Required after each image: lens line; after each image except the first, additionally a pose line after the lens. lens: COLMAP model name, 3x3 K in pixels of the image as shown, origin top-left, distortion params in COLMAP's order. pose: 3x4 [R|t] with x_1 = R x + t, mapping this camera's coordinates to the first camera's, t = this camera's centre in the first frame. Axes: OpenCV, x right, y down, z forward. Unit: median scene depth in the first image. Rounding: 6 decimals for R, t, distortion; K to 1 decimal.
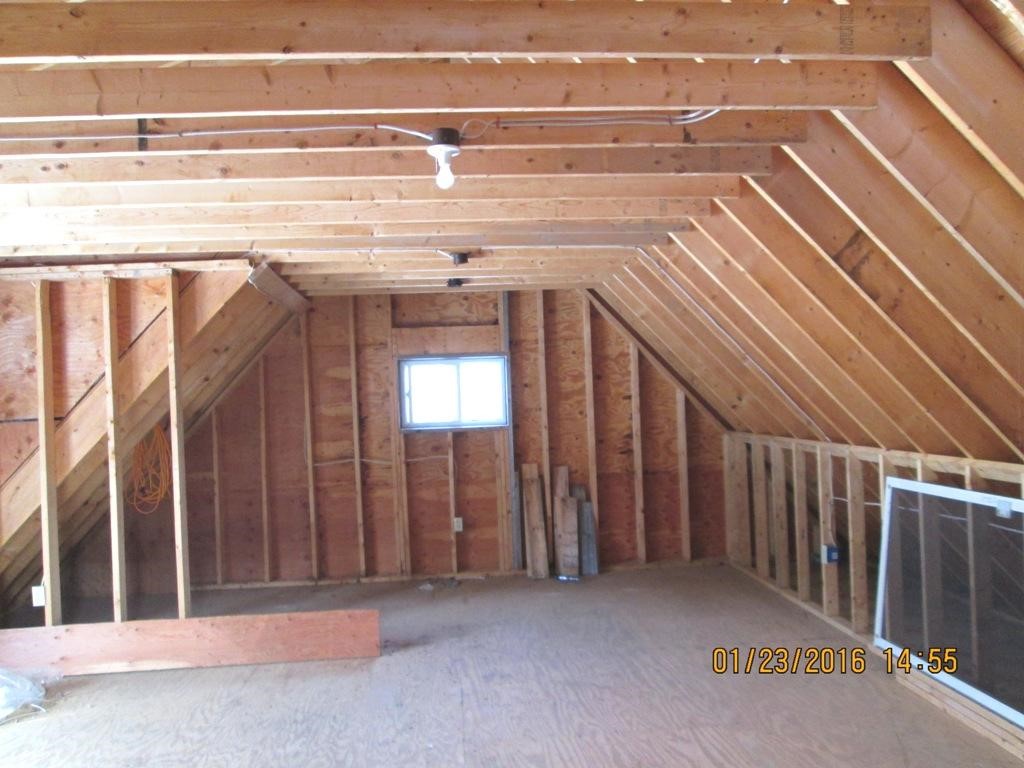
lens RADIAL K [[846.0, 0, 512.0], [0, 846.0, 384.0], [0, 0, 1]] dist [-0.048082, 0.024098]
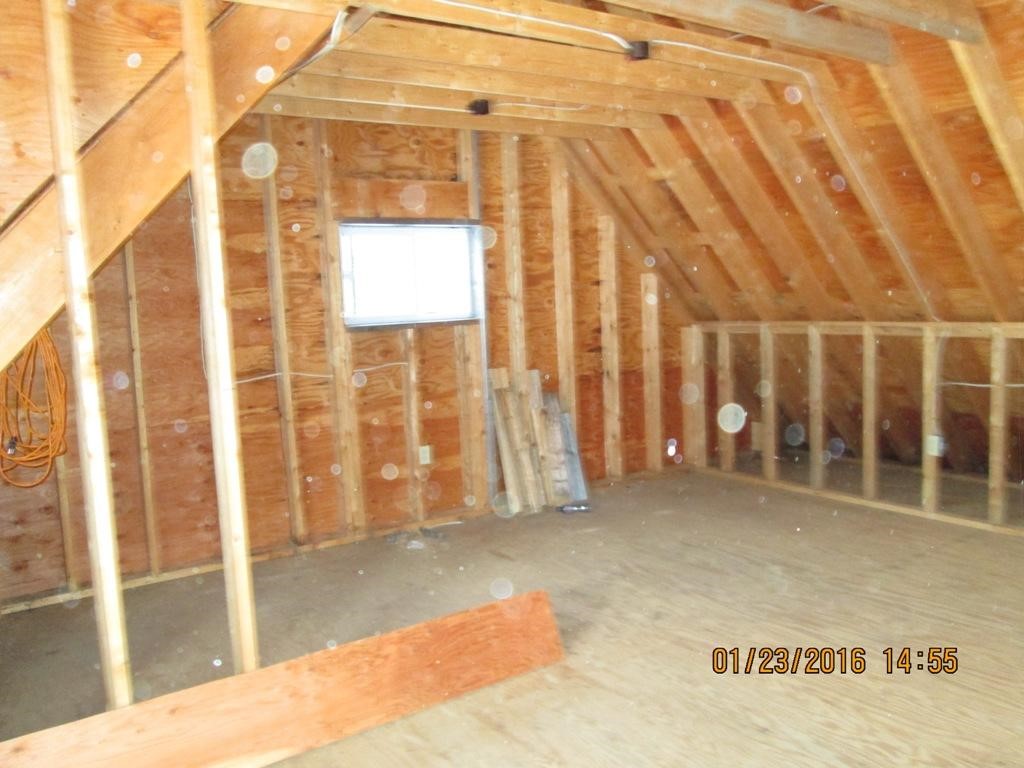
lens RADIAL K [[846.0, 0, 512.0], [0, 846.0, 384.0], [0, 0, 1]] dist [-0.048082, 0.024098]
pose [[0.873680, -0.052704, 0.483637, -0.492077], [0.006739, 0.995330, 0.096292, 0.049635], [-0.486454, -0.080869, 0.869956, 0.469224]]
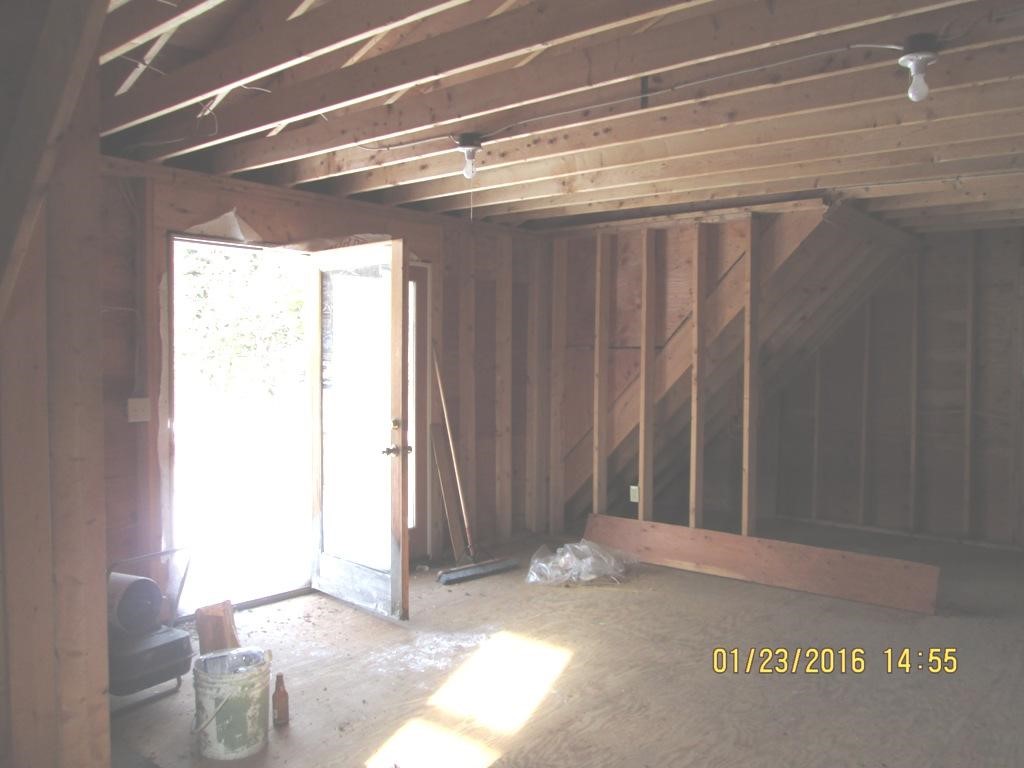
lens RADIAL K [[836.3, 0, 501.6], [0, 836.3, 387.0], [0, 0, 1]] dist [-0.049512, 0.010649]
pose [[0.704653, 0.075668, -0.705505, 0.132591], [-0.027796, 0.996478, 0.079114, 0.010040], [0.709007, -0.036138, 0.704275, 0.019704]]
